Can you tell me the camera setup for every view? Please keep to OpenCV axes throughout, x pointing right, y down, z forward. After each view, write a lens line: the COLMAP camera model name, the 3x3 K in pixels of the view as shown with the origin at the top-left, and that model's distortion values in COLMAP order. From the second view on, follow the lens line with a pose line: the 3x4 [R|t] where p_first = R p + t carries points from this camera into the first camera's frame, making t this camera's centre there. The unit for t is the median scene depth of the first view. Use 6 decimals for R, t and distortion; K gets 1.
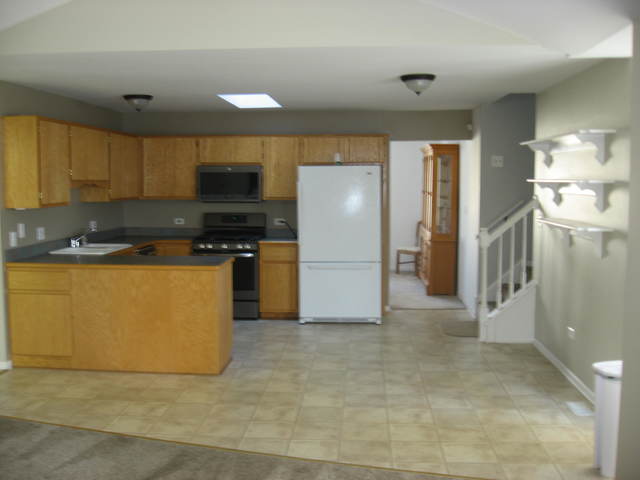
lens RADIAL K [[662.2, 0, 321.2], [0, 662.2, 240.6], [0, 0, 1]] dist [-0.121576, 0.000000]
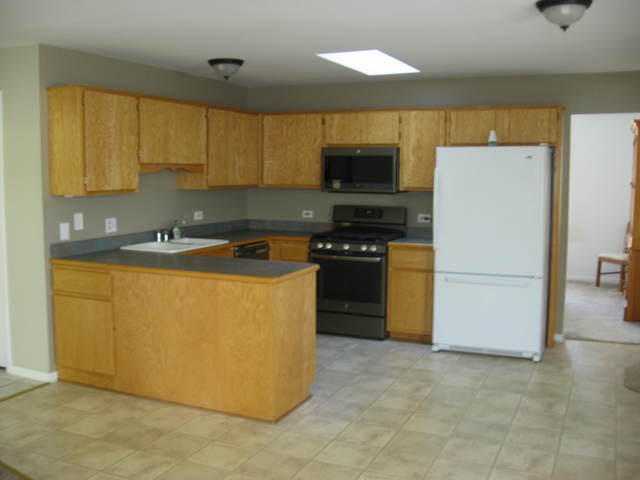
lens RADIAL K [[662.2, 0, 318.3], [0, 662.2, 238.5], [0, 0, 1]] dist [-0.121576, 0.000000]
pose [[0.936863, 0.038655, -0.347554, 0.119166], [-0.034891, 0.999245, 0.017083, -0.016636], [0.347952, -0.003878, 0.937504, 0.261691]]
